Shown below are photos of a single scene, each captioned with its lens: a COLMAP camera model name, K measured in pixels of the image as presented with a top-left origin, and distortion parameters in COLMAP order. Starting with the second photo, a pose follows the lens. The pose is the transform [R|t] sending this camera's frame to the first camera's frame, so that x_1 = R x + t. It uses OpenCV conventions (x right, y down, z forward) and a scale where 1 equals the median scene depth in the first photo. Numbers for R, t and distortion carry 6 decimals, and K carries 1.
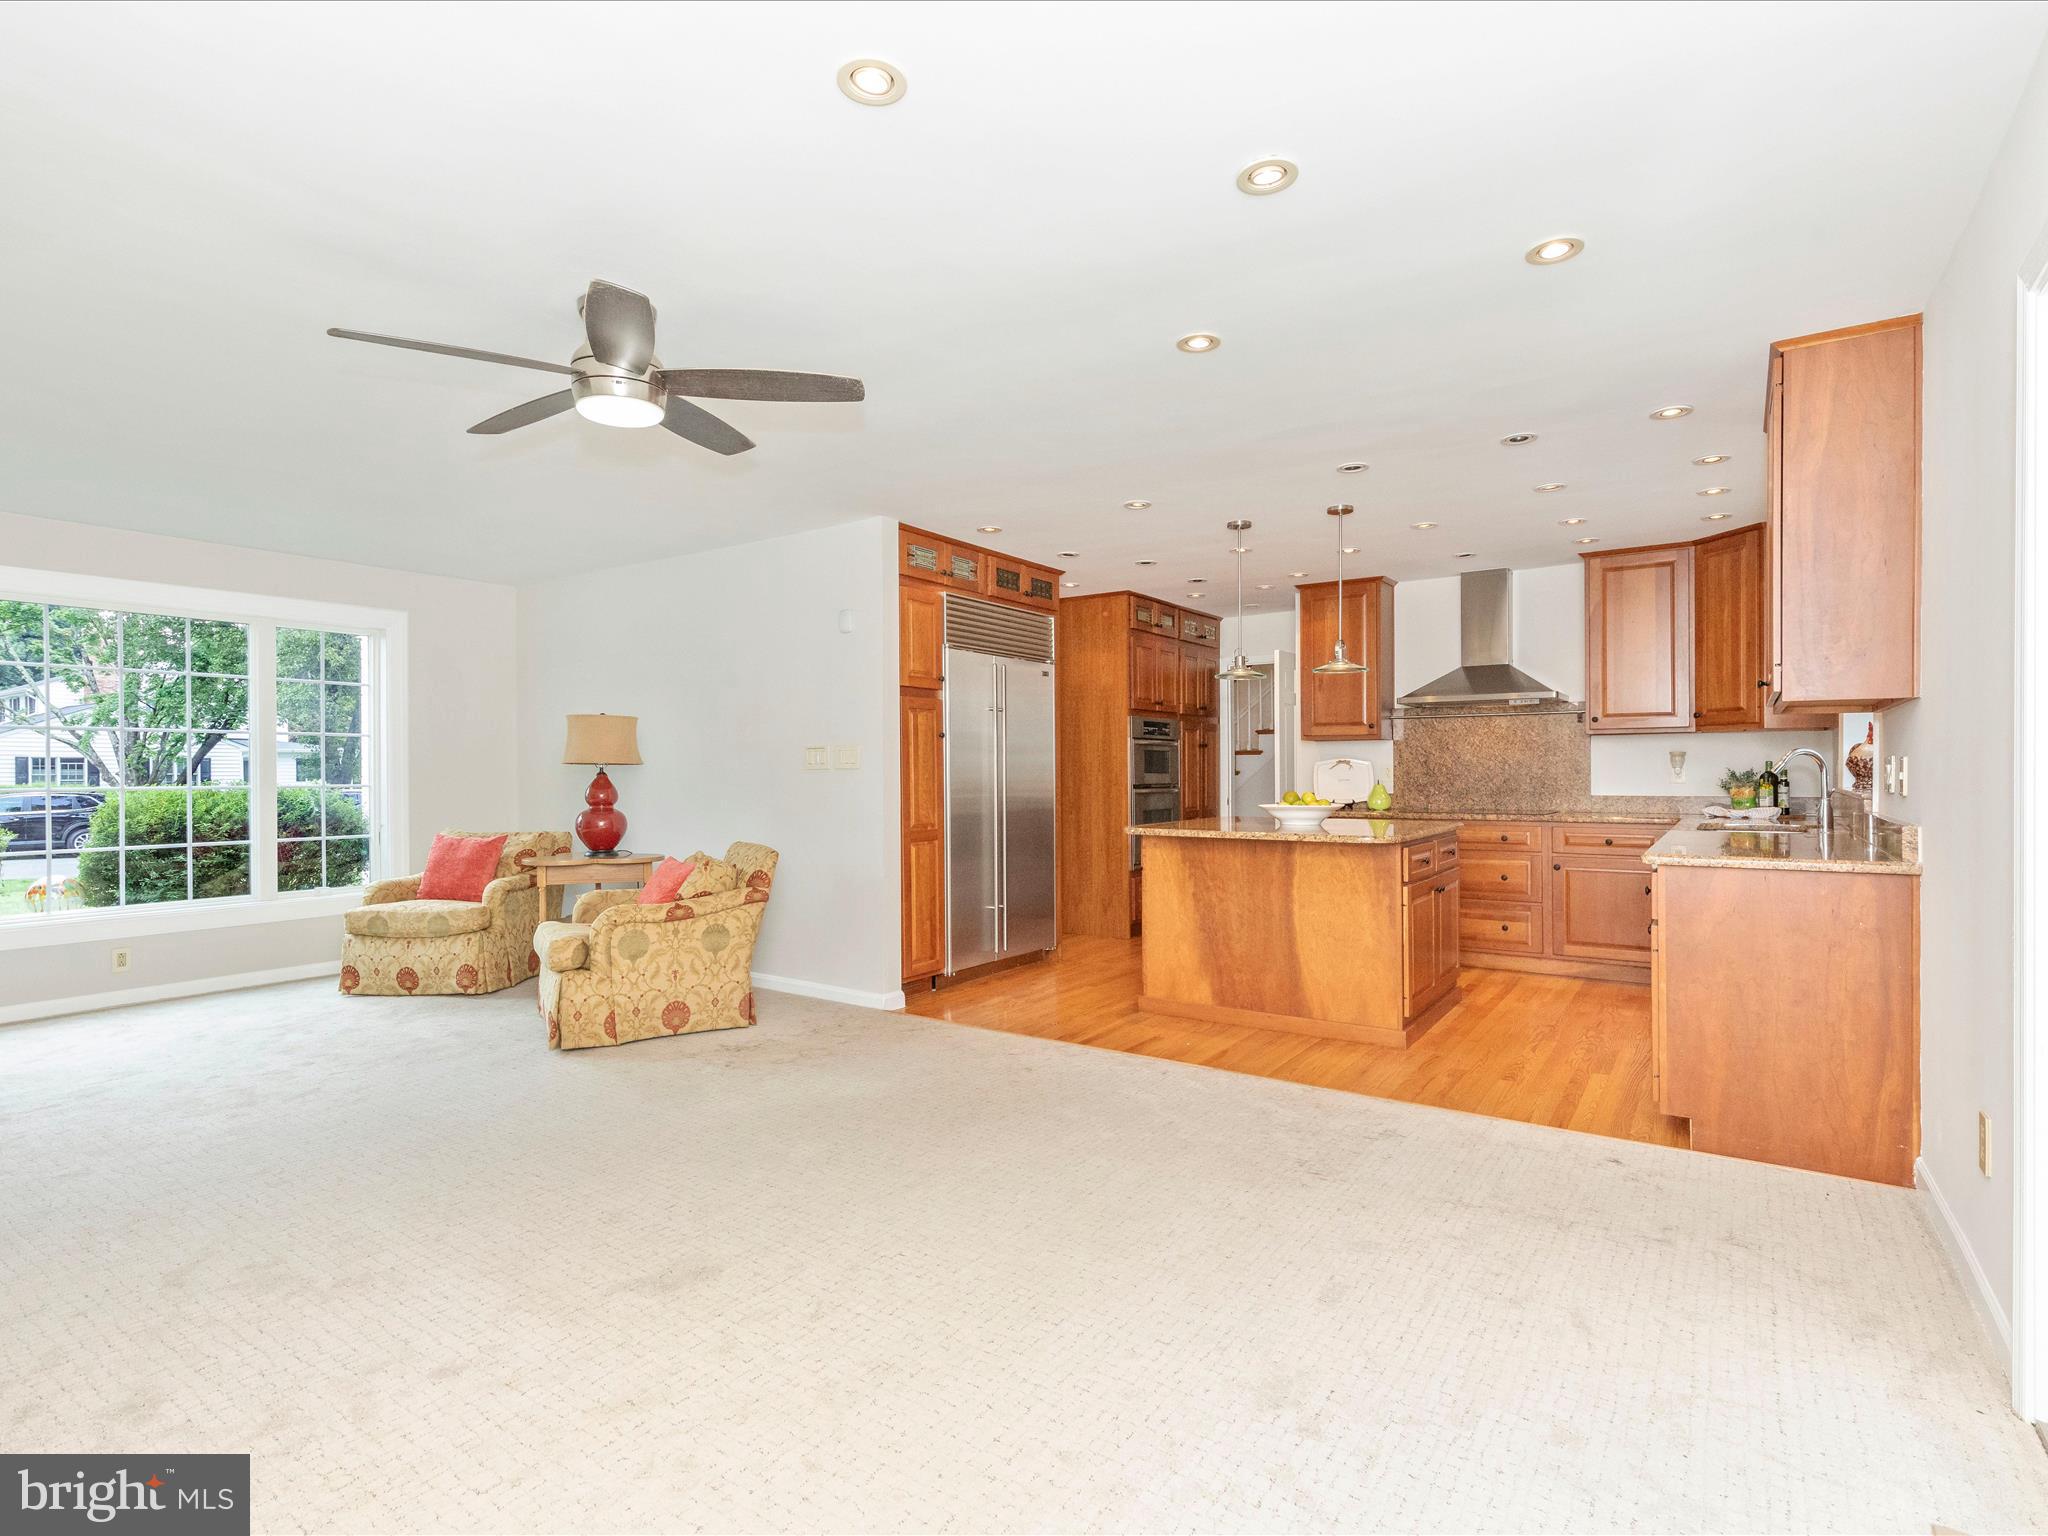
lens RADIAL K [[1024.4, 0, 1019.6], [0, 1024.4, 772.7], [0, 0, 1]] dist [0.001445, 0.000106]
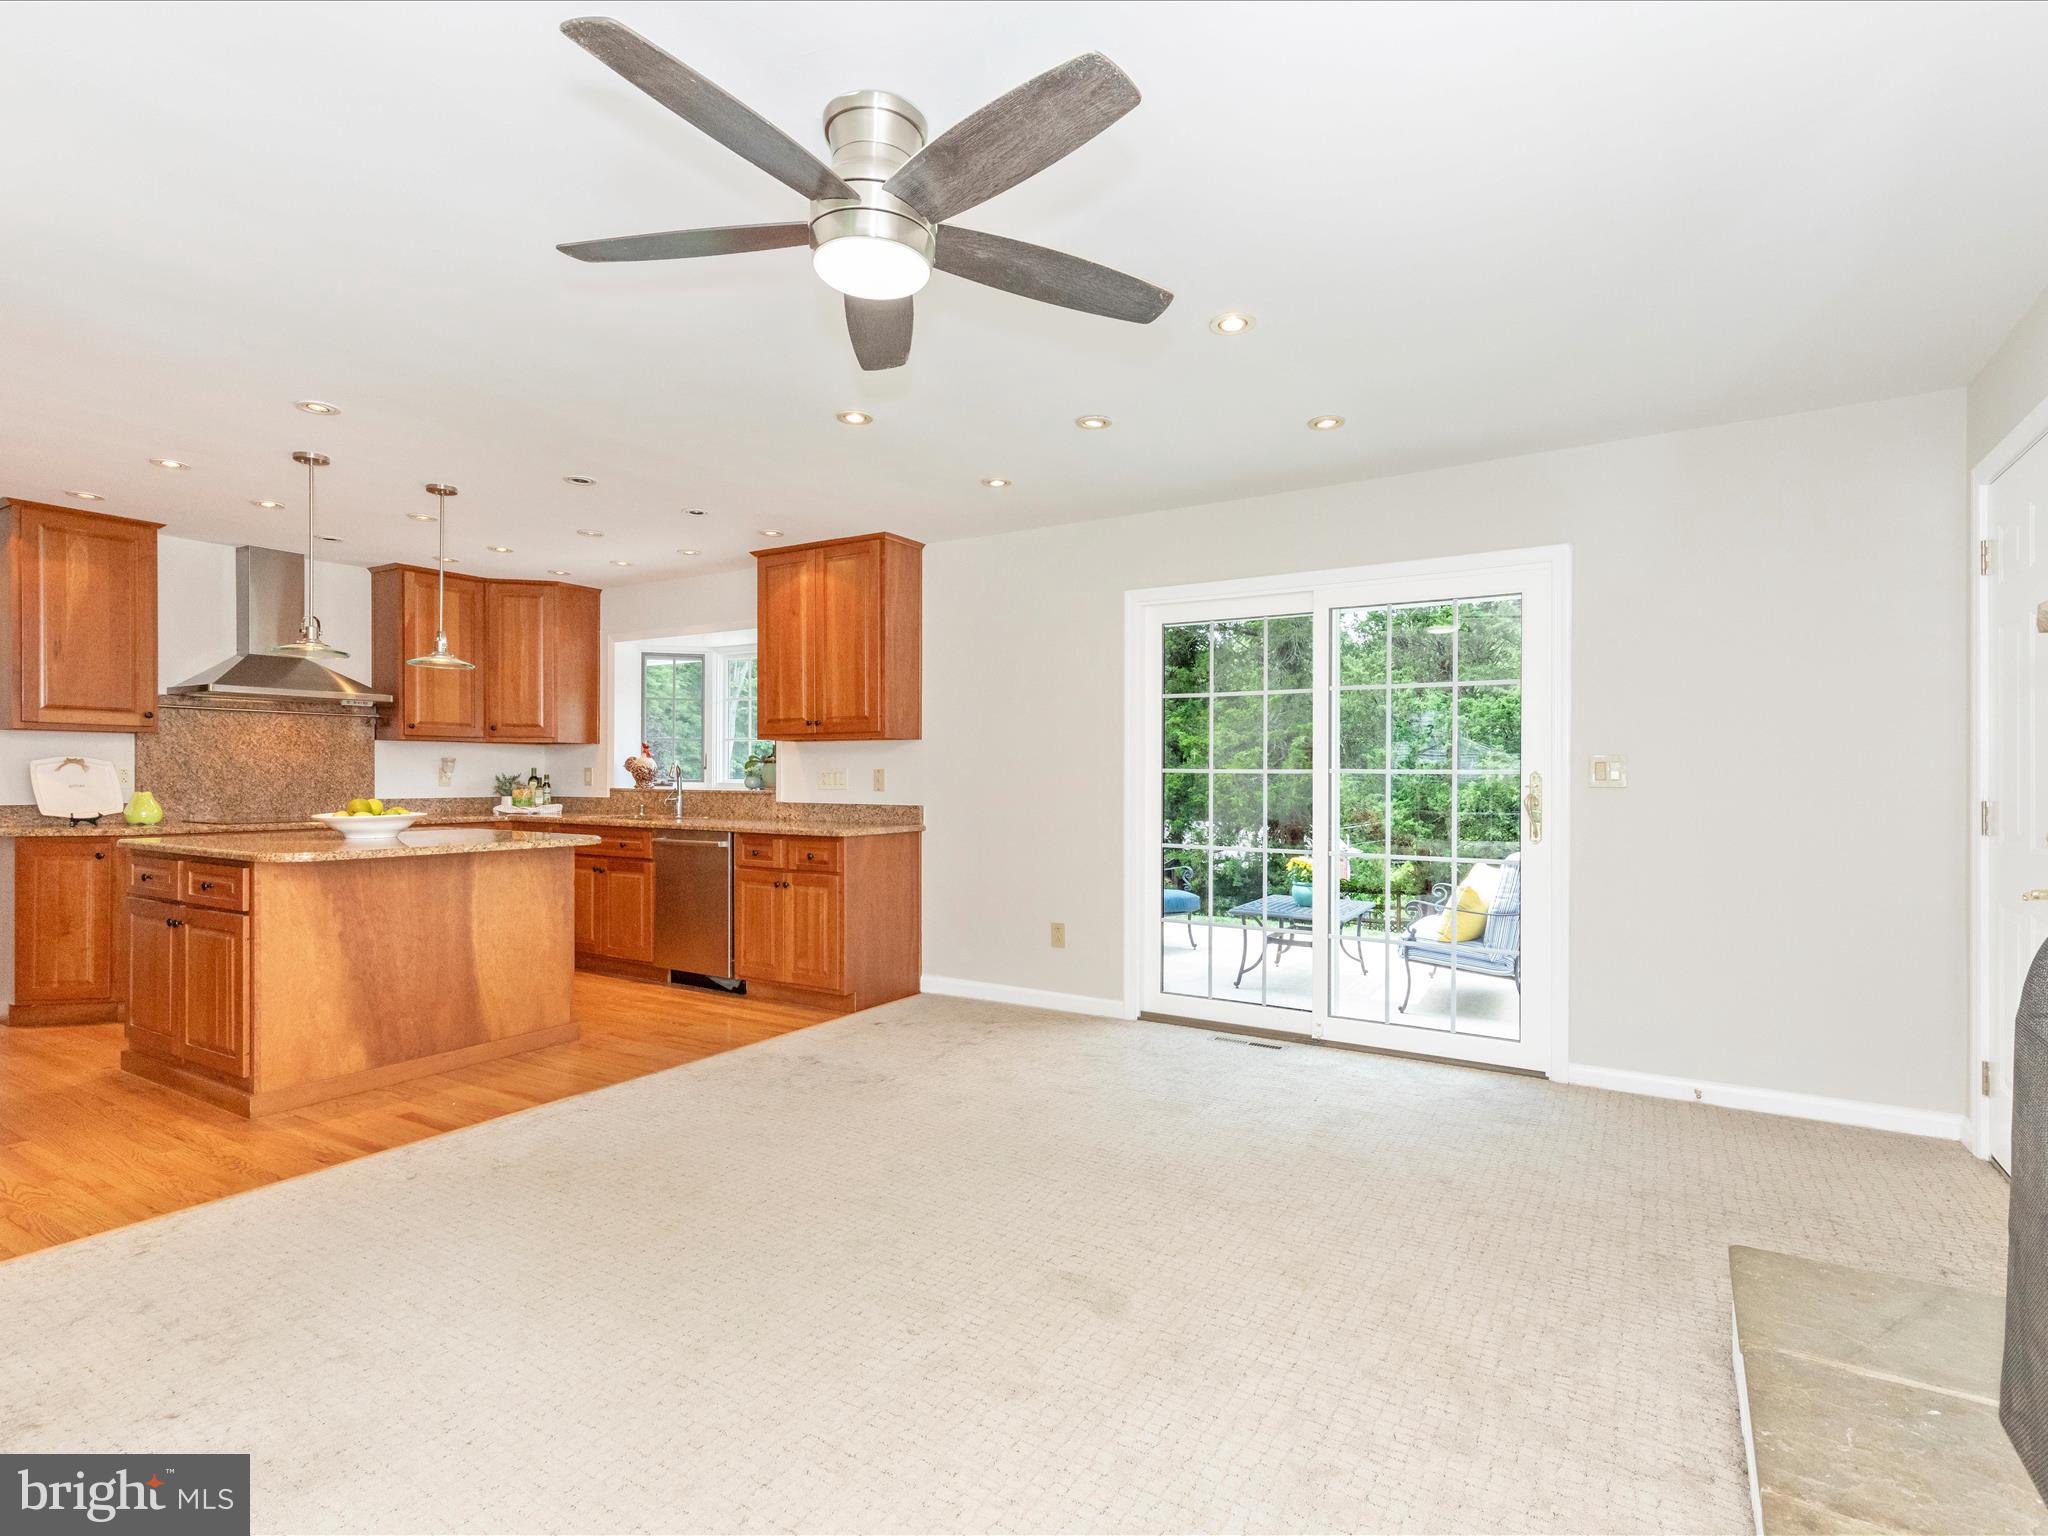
lens RADIAL K [[1024.4, 0, 1019.6], [0, 1024.4, 772.7], [0, 0, 1]] dist [0.001445, 0.000106]
pose [[-0.054236, 0.005423, 0.998513, -0.648570], [-0.002397, 0.999982, -0.005562, 0.000190], [-0.998525, -0.002695, -0.054222, 0.553564]]
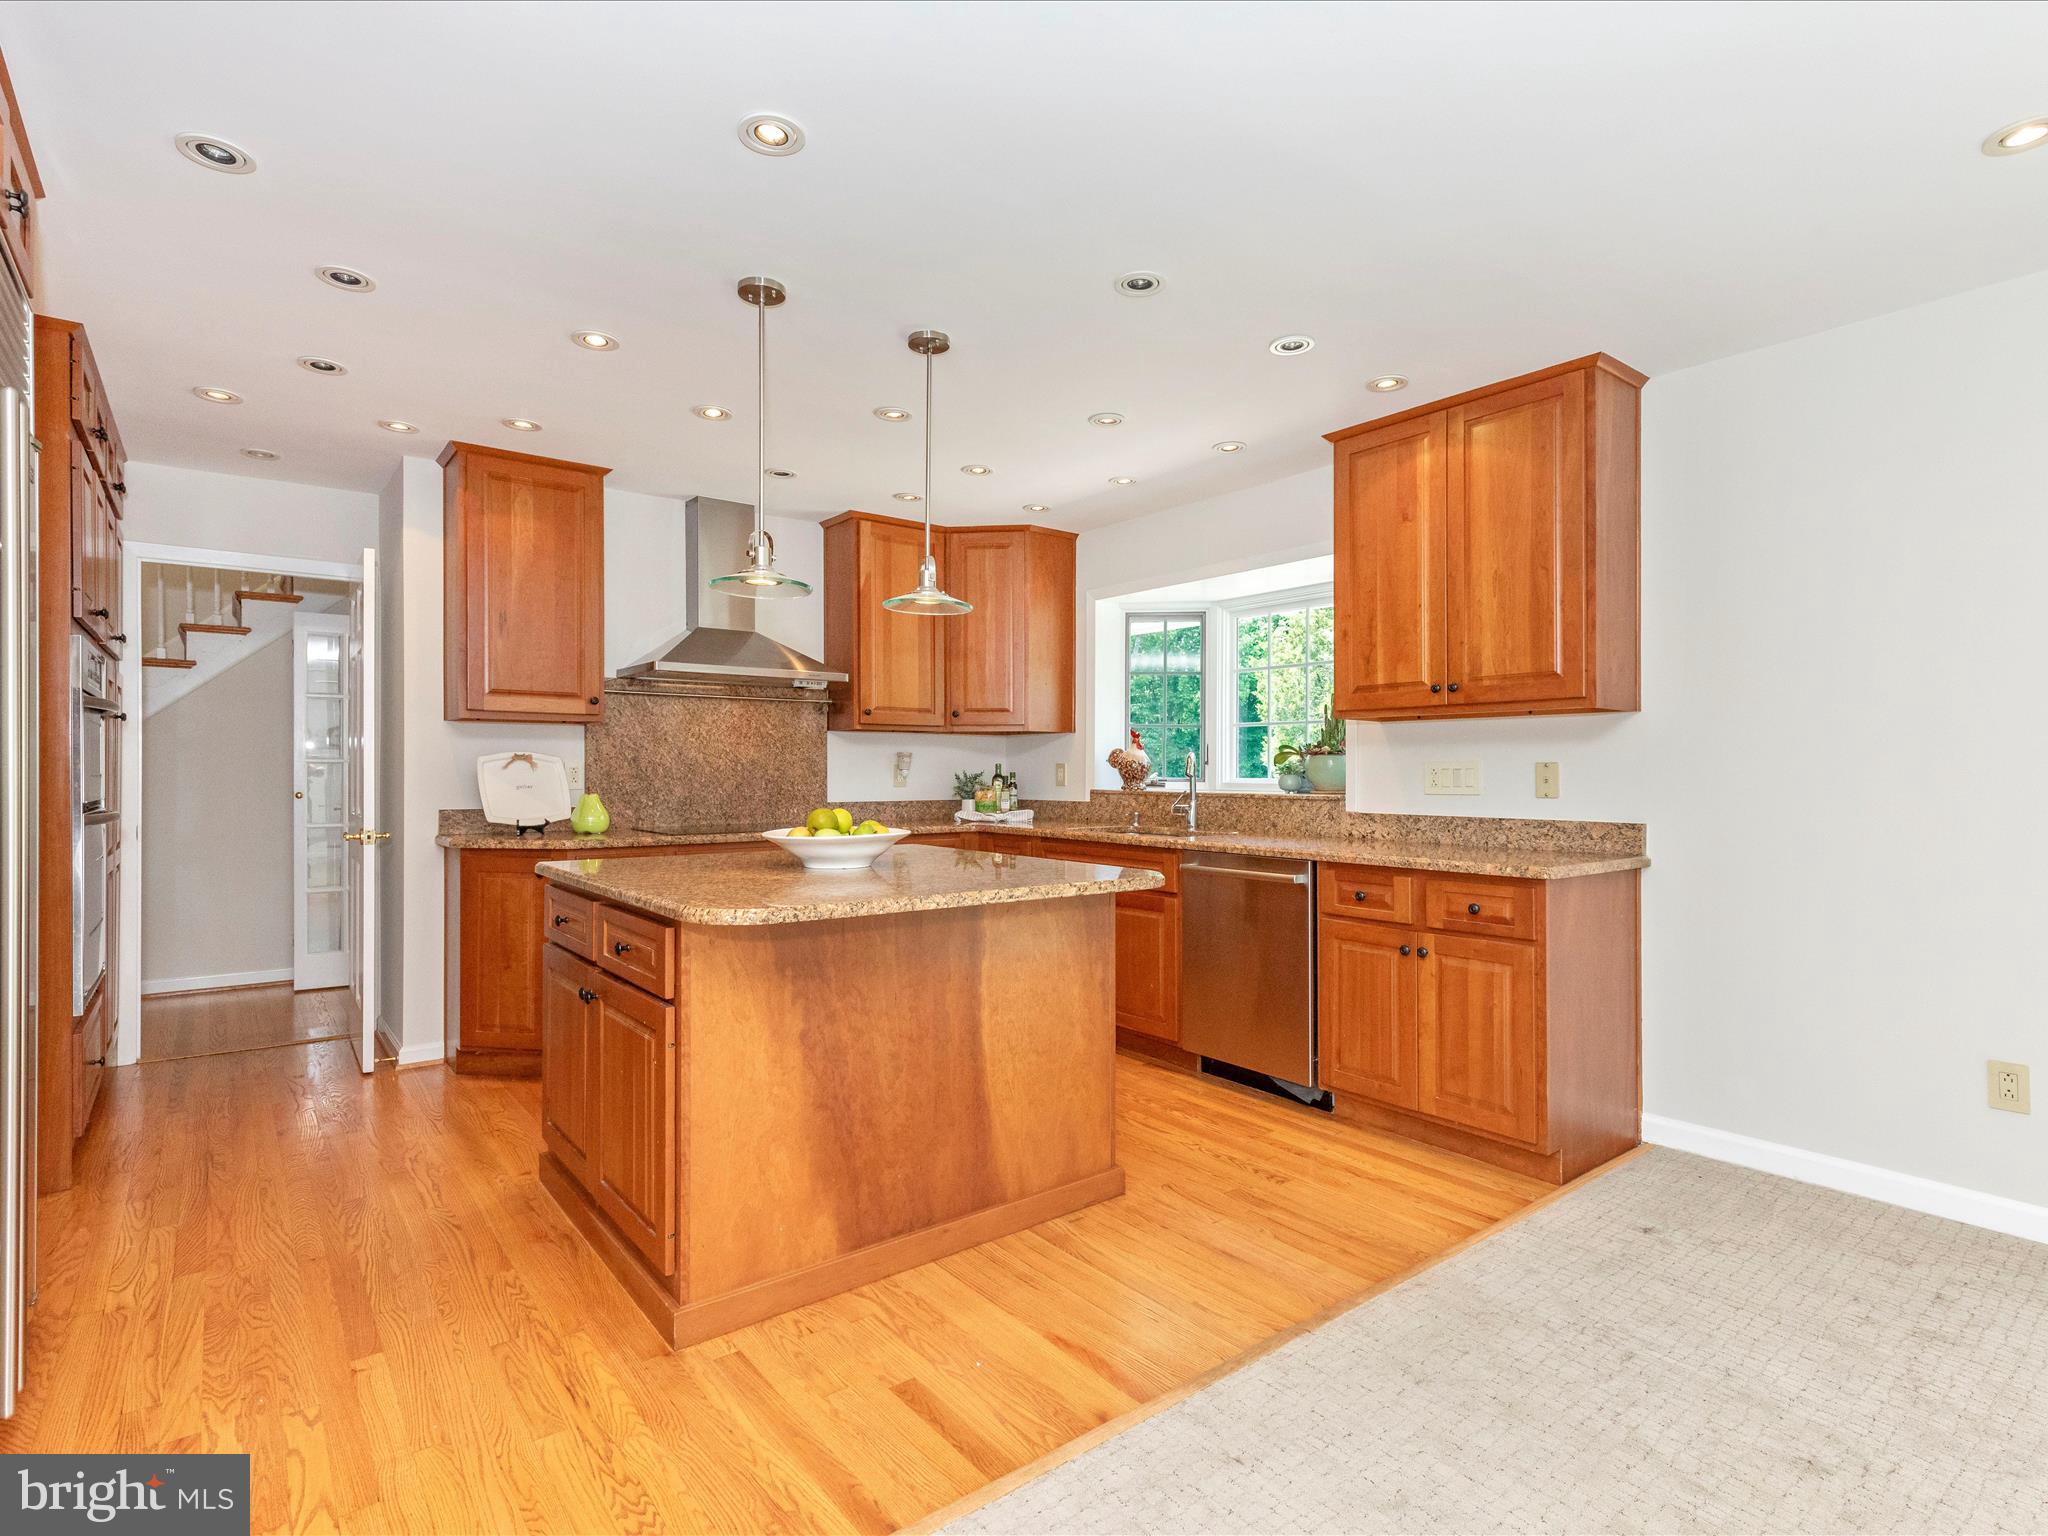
lens RADIAL K [[1030.6, 0, 1021.4], [0, 1030.6, 758.7], [0, 0, 1]] dist [0.003546, 0.000292]
pose [[0.299001, 0.015542, 0.954126, -0.260909], [-0.001339, 0.999873, -0.015868, -0.000427], [-0.954252, 0.003467, 0.298984, 0.791379]]
